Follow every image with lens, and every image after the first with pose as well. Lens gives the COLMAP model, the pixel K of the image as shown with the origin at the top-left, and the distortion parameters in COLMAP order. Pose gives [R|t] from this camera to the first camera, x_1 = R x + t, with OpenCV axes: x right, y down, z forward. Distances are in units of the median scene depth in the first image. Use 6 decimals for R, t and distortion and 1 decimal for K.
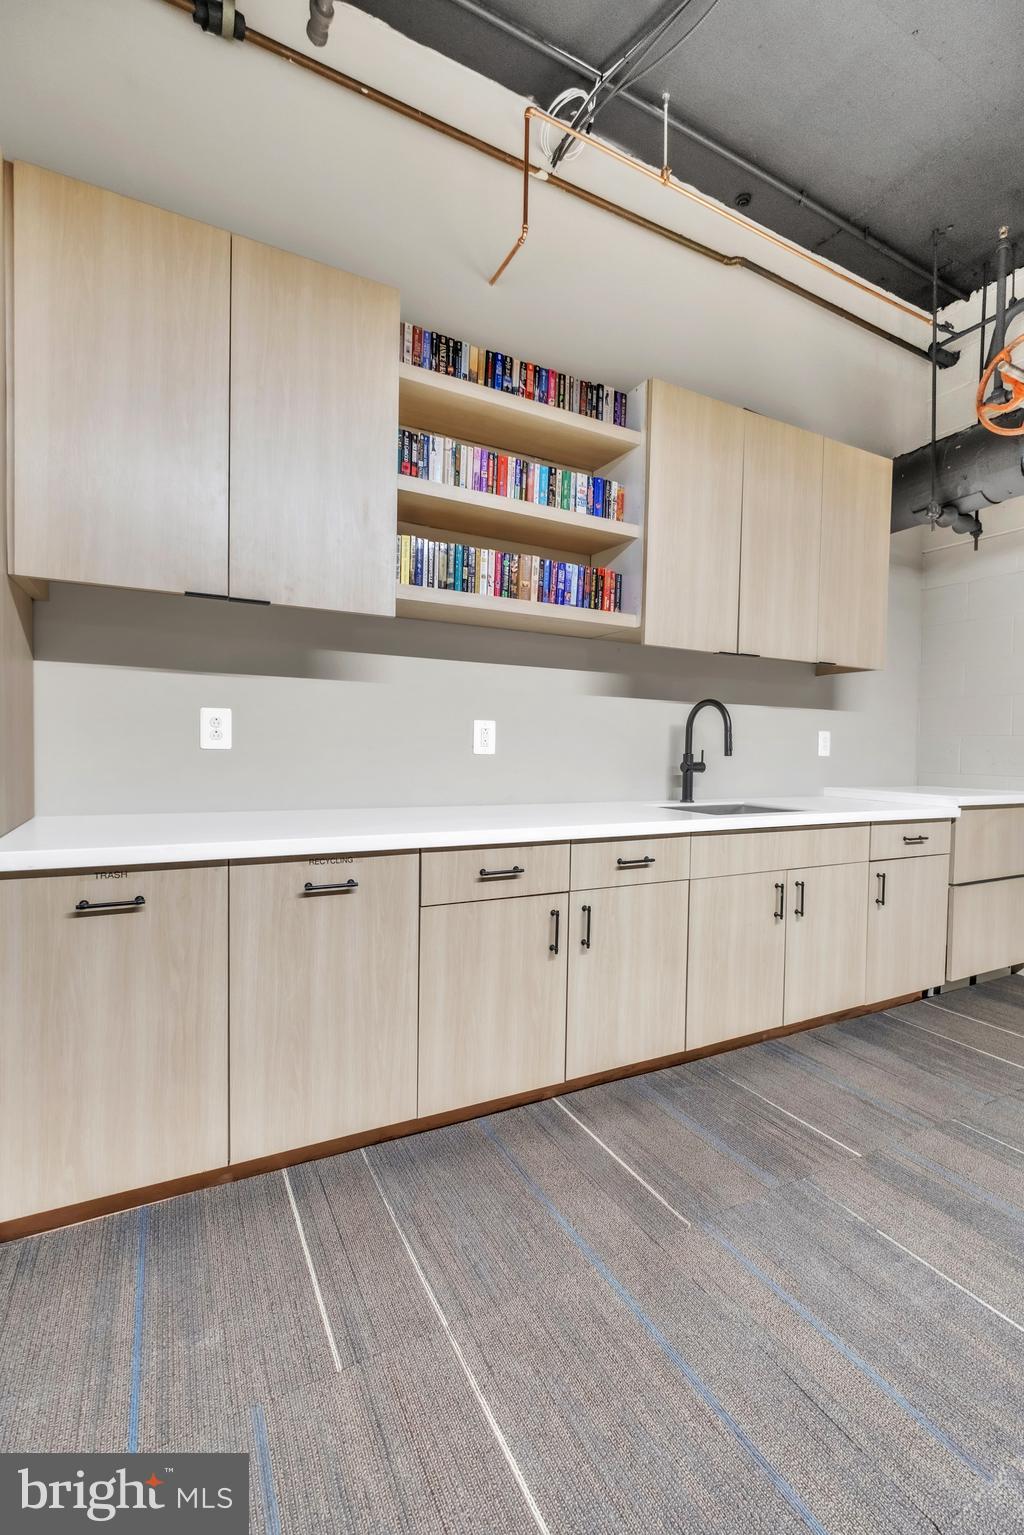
lens RADIAL K [[675.5, 0, 512.0], [0, 675.5, 767.5], [0, 0, 1]] dist [-0.002970, -0.000187]
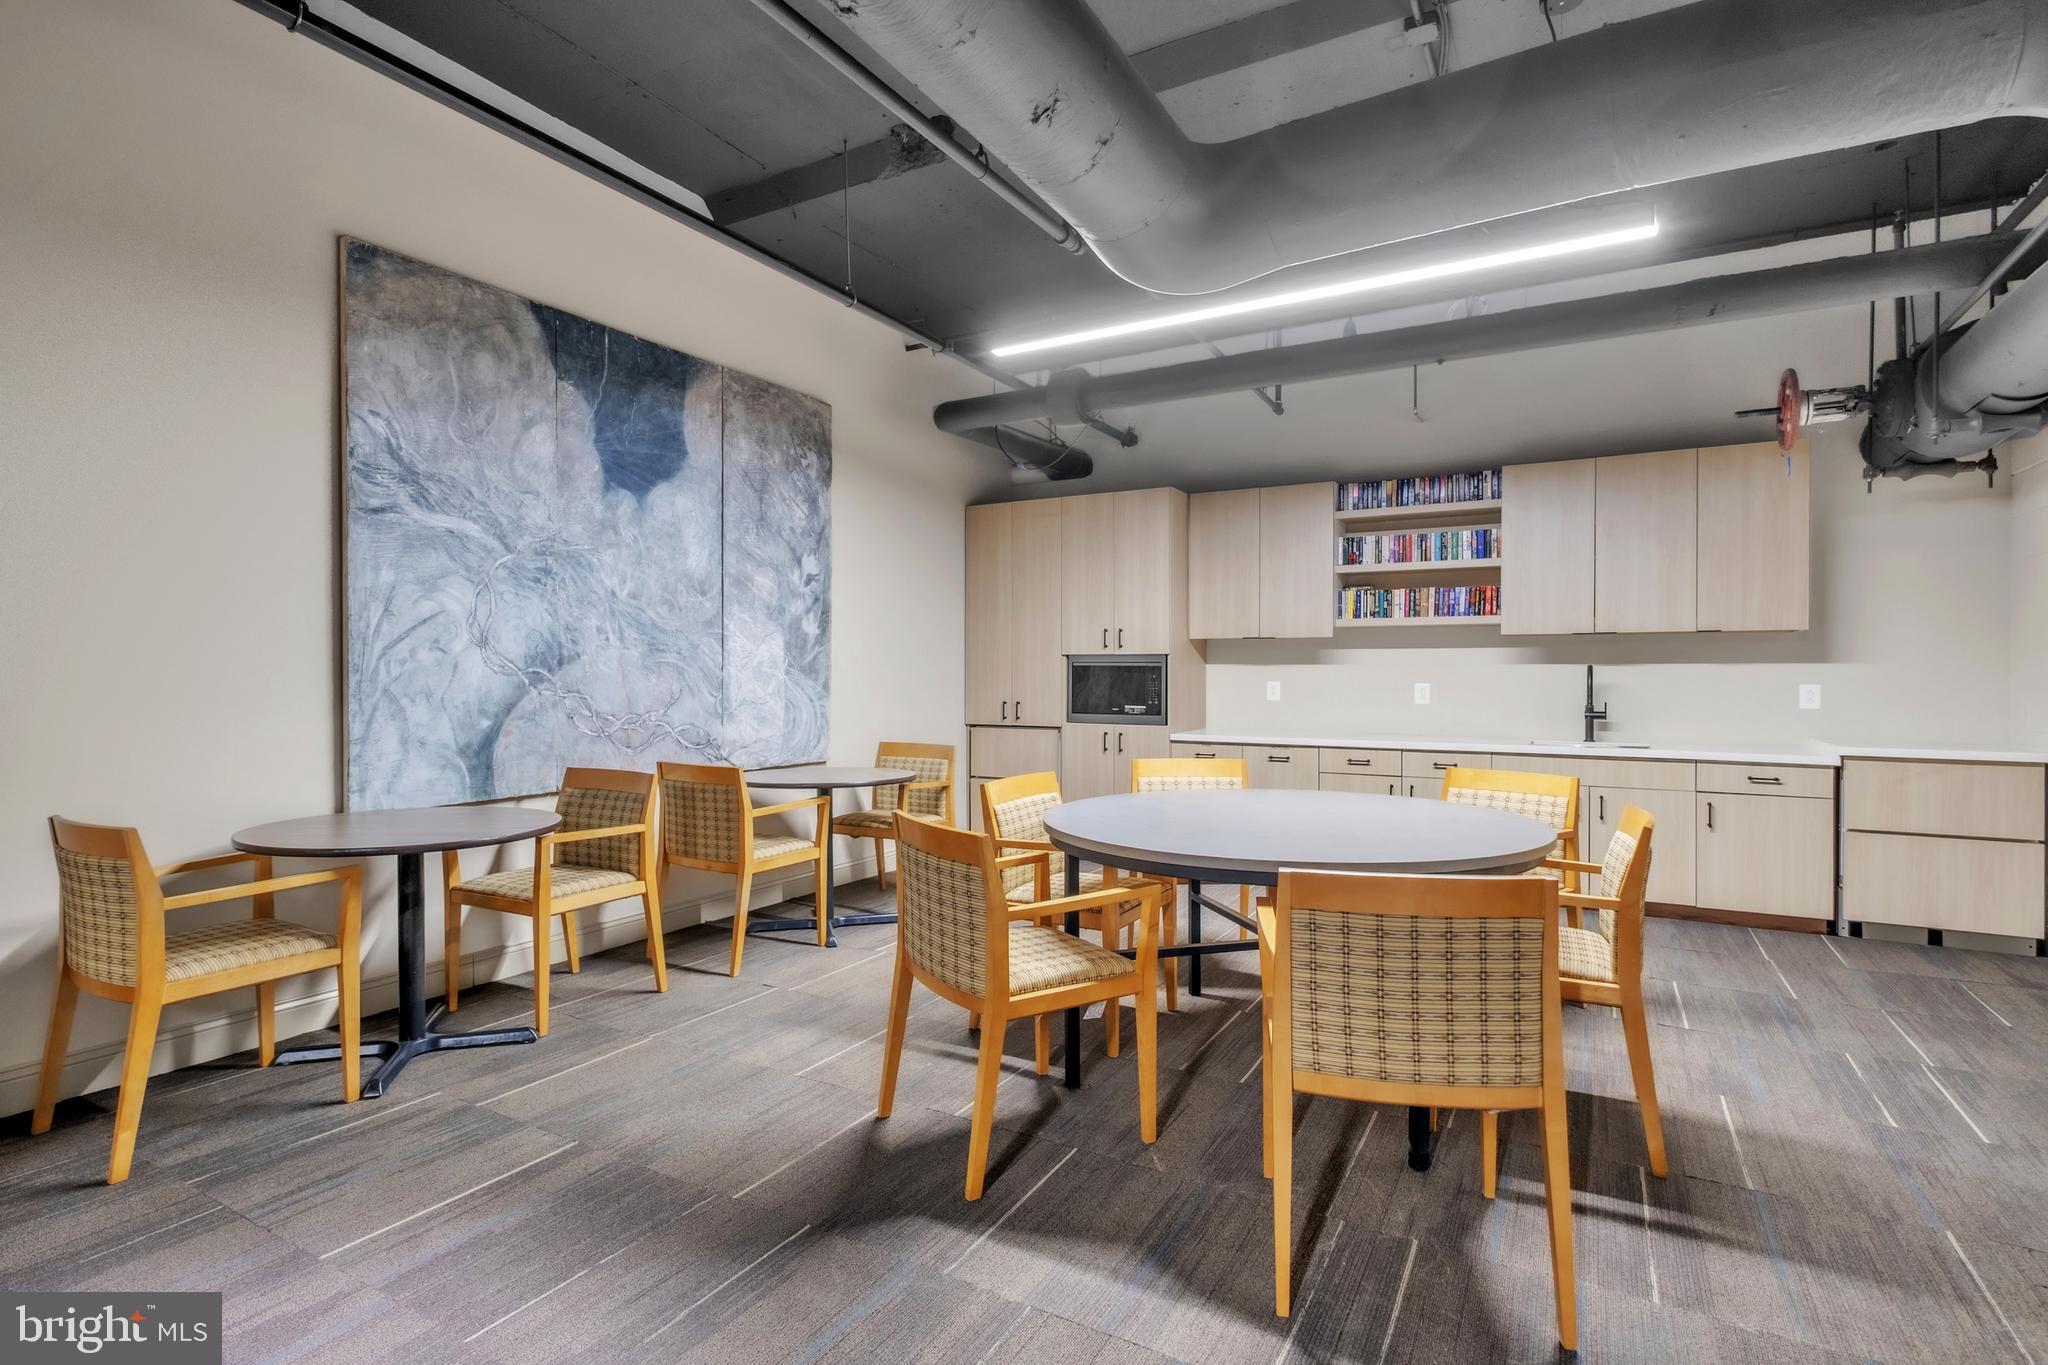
lens RADIAL K [[997.5, 0, 1024.0], [0, 997.5, 682.5], [0, 0, 1]] dist [-0.000686, -0.000017]
pose [[0.534279, -0.009595, -0.845254, 1.612546], [-0.019362, 0.999534, -0.023585, 0.003932], [0.845086, 0.028967, 0.533844, -1.202794]]
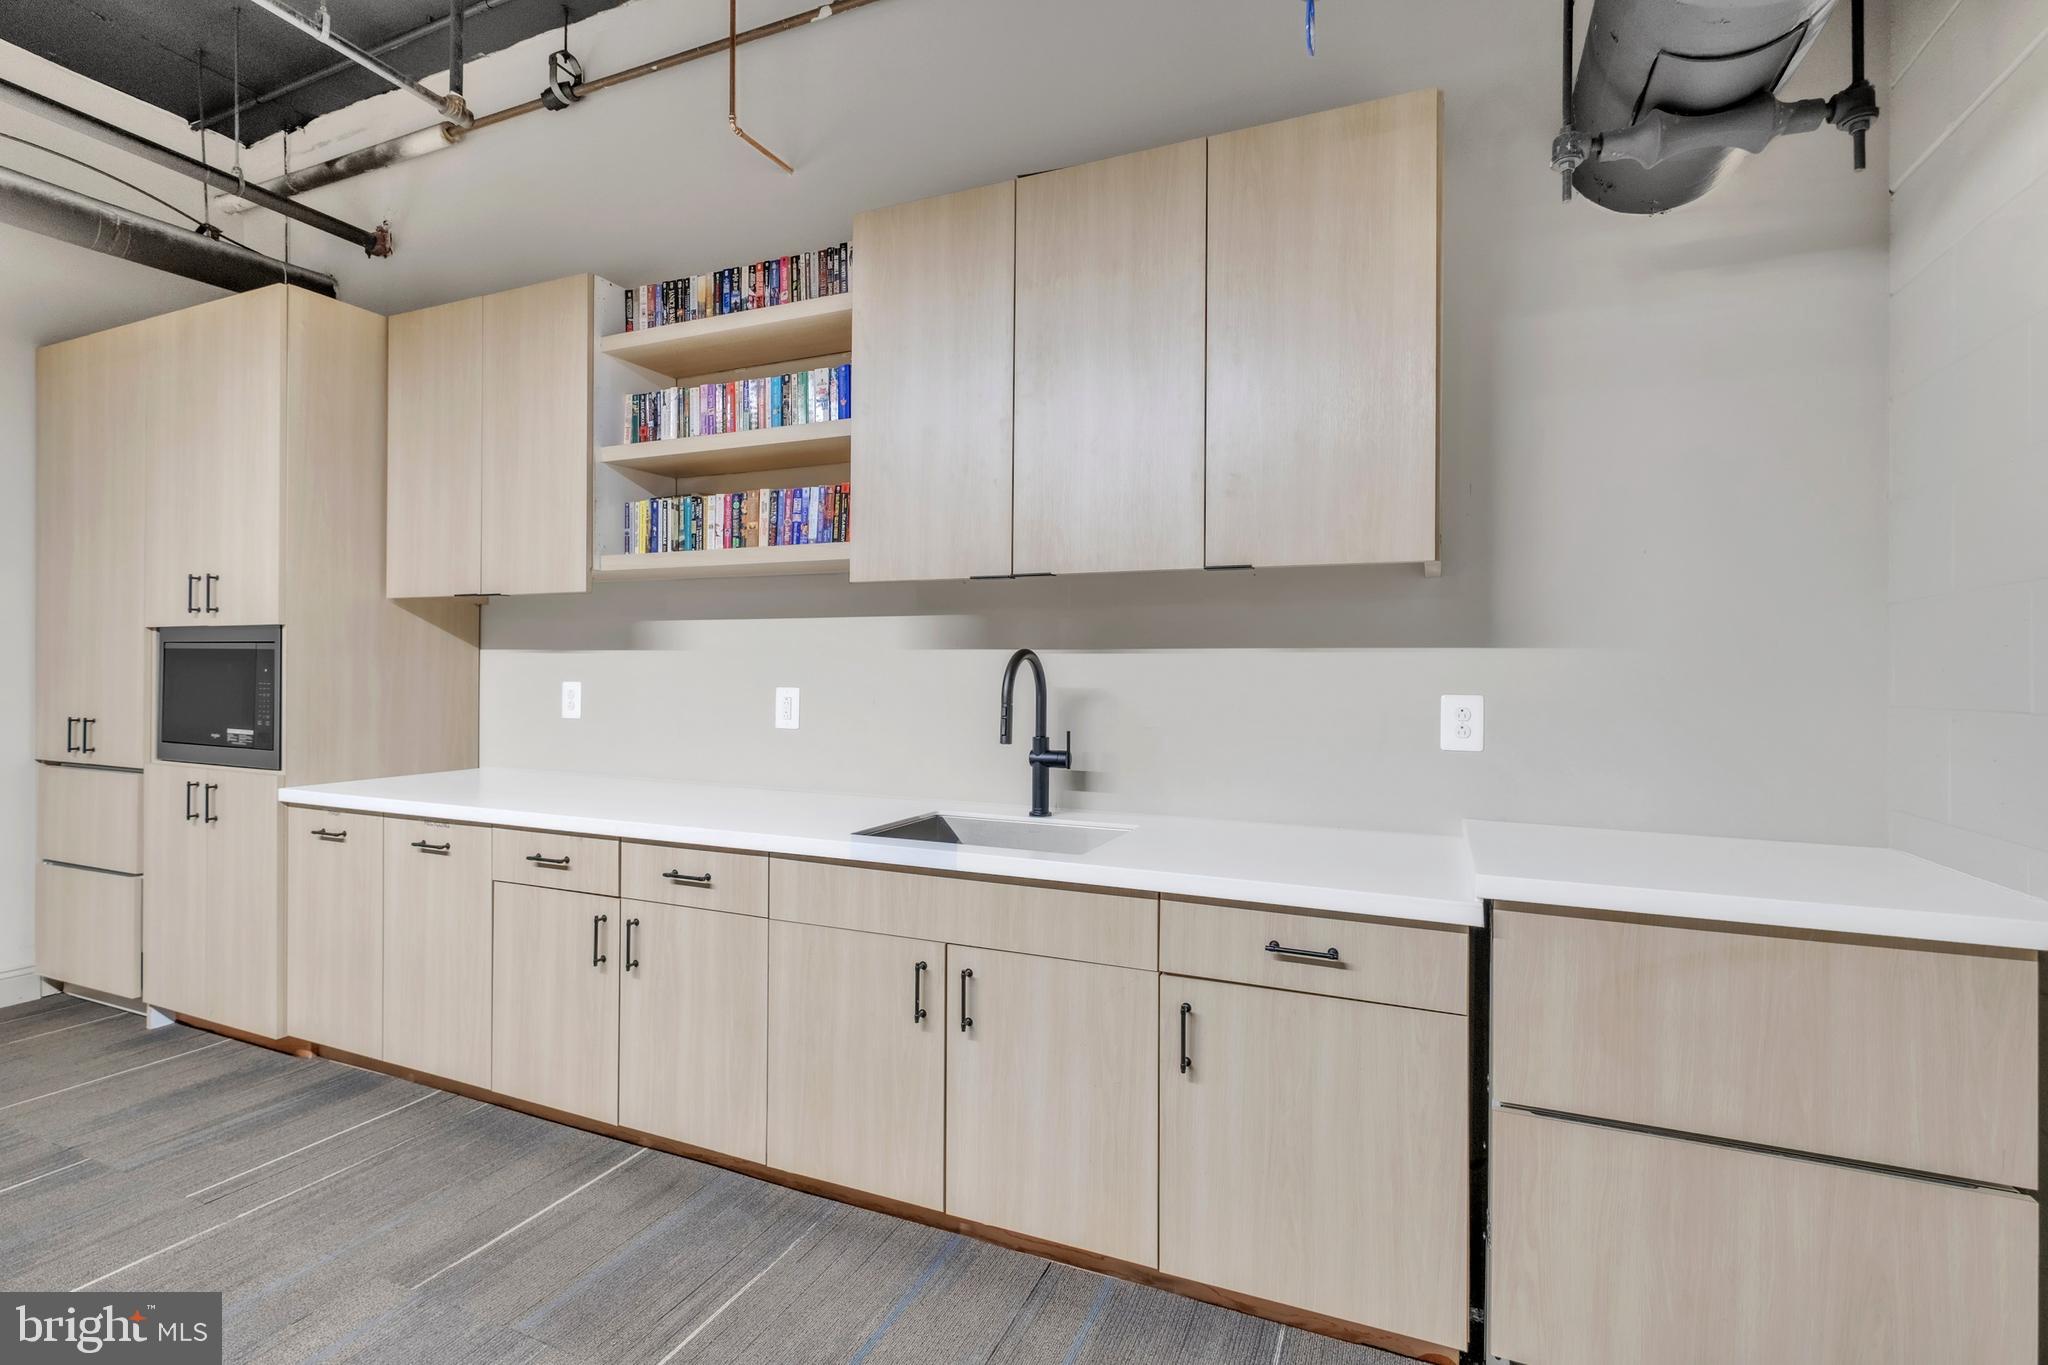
lens RADIAL K [[945.3, 0, 1022.0], [0, 945.3, 670.8], [0, 0, 1]] dist [-0.002680, -0.000561]
pose [[0.624495, -0.015538, -0.780875, 1.126501], [-0.023189, 0.998992, -0.038424, -0.056873], [0.780685, 0.042103, 0.623505, 0.542850]]
